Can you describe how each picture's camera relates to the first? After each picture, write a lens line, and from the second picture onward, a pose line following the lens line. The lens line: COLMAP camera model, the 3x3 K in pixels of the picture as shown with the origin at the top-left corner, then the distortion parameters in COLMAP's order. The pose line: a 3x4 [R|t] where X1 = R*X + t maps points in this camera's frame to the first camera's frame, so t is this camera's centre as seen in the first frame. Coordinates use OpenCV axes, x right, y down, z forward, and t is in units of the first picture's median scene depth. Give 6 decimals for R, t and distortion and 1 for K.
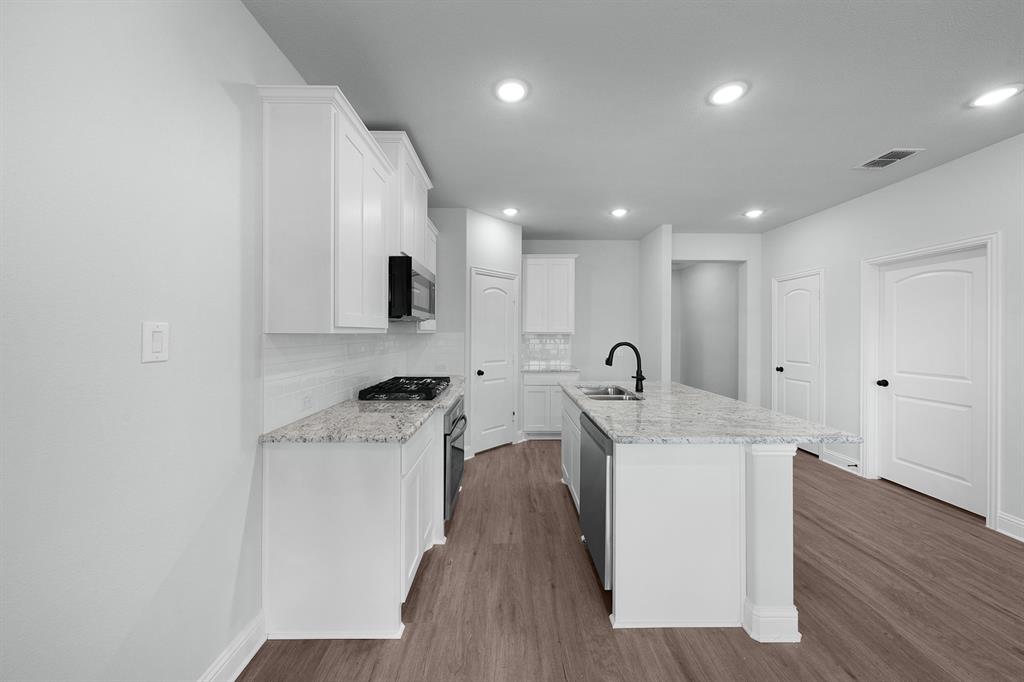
lens RADIAL K [[345.3, 0, 507.4], [0, 345.3, 339.7], [0, 0, 1]] dist [-0.001584, 0.000084]
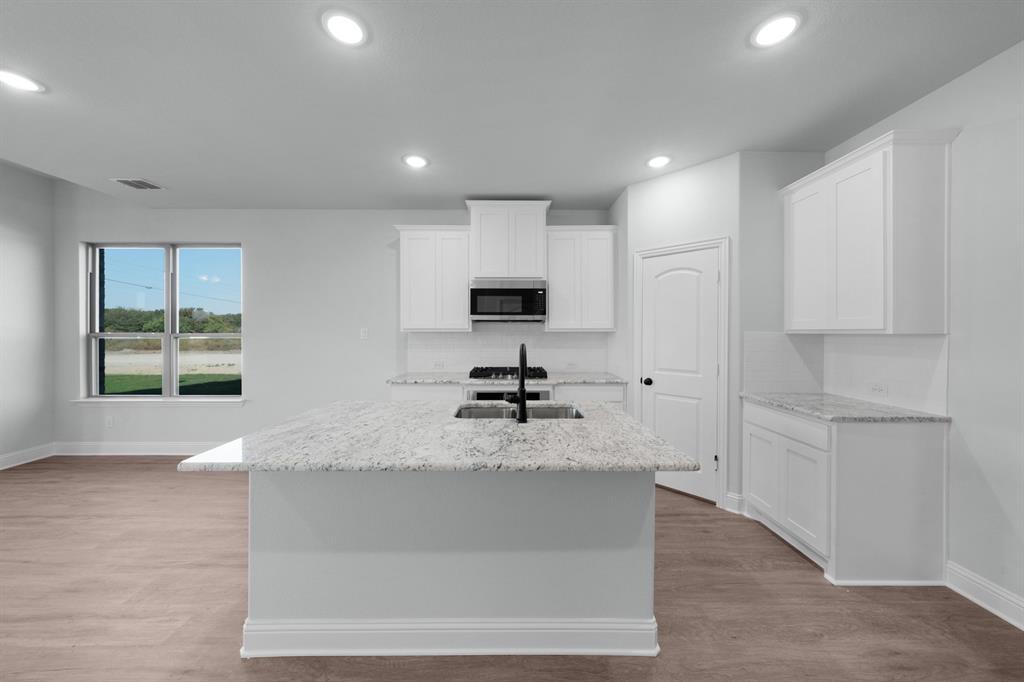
lens RADIAL K [[345.3, 0, 516.1], [0, 345.3, 335.8], [0, 0, 1]] dist [-0.001584, 0.000084]
pose [[0.008075, 0.009182, -0.999925, 0.978798], [-0.017821, 0.999800, 0.009037, -0.014015], [0.999809, 0.017747, 0.008237, 0.950041]]
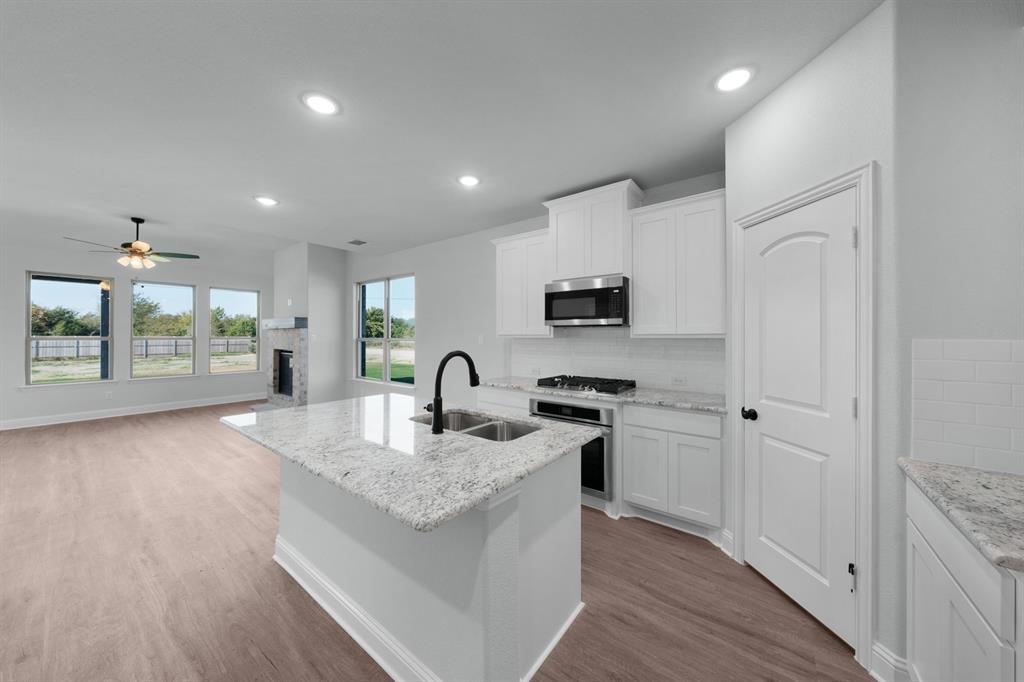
lens RADIAL K [[345.3, 0, 515.9], [0, 345.3, 337.3], [0, 0, 1]] dist [-0.001584, 0.000084]
pose [[-0.601215, -0.002793, -0.799082, 0.759202], [-0.016611, 0.999822, 0.009003, -0.025390], [0.798914, 0.018686, -0.601154, 1.417449]]
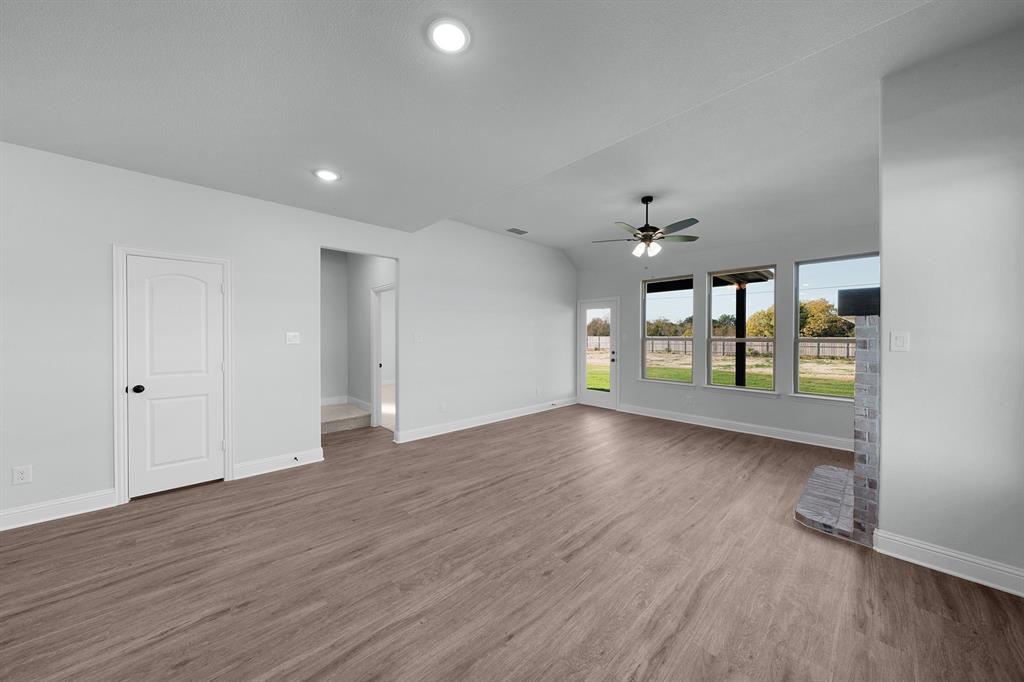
lens RADIAL K [[345.3, 0, 510.5], [0, 345.3, 338.7], [0, 0, 1]] dist [-0.001584, 0.000084]
pose [[-0.683324, -0.011213, 0.730029, -0.146488], [0.006005, 0.999762, 0.020977, -0.009532], [-0.730090, 0.018718, -0.683094, 0.303848]]
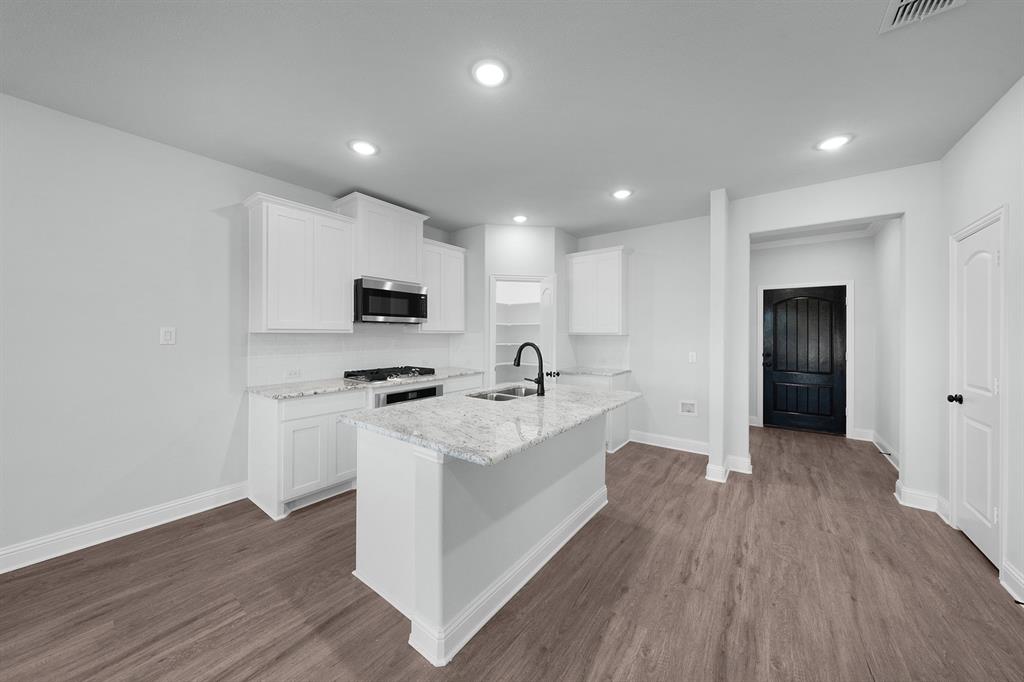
lens RADIAL K [[345.3, 0, 513.8], [0, 345.3, 333.5], [0, 0, 1]] dist [-0.001584, 0.000084]
pose [[0.797790, 0.000931, -0.602935, 0.855307], [-0.013123, 0.999789, -0.015820, -0.001823], [0.602793, 0.020533, 0.797634, 0.199665]]
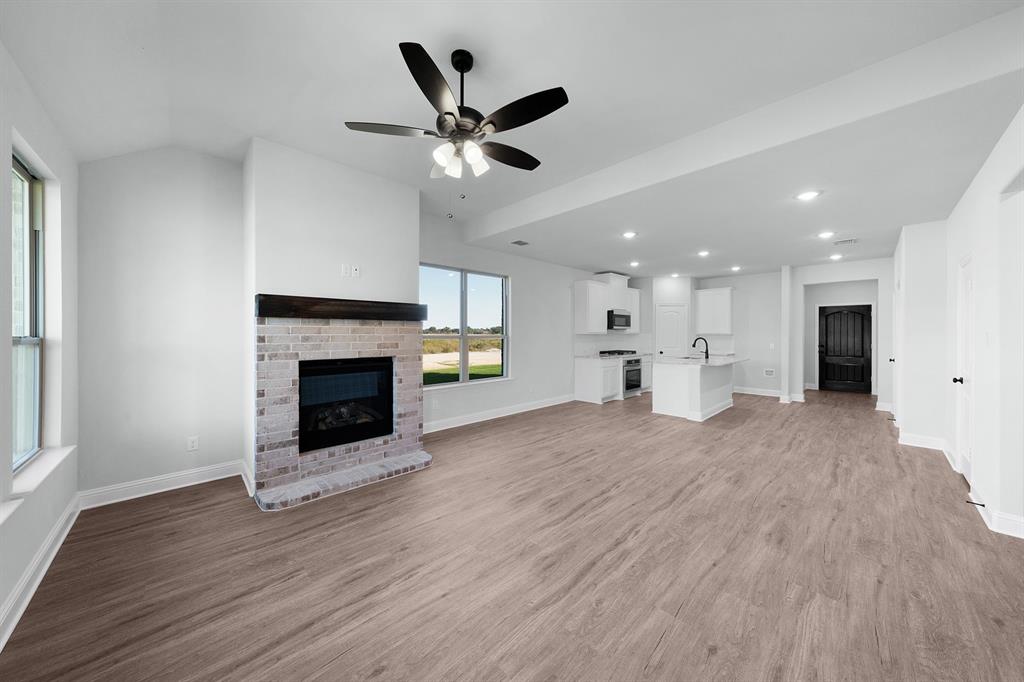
lens RADIAL K [[345.3, 0, 514.0], [0, 345.3, 335.3], [0, 0, 1]] dist [-0.001584, 0.000084]
pose [[0.694392, 0.002165, -0.719594, 1.125045], [-0.011044, 0.999910, -0.007649, 0.022832], [0.719512, 0.013259, 0.694353, -1.538033]]
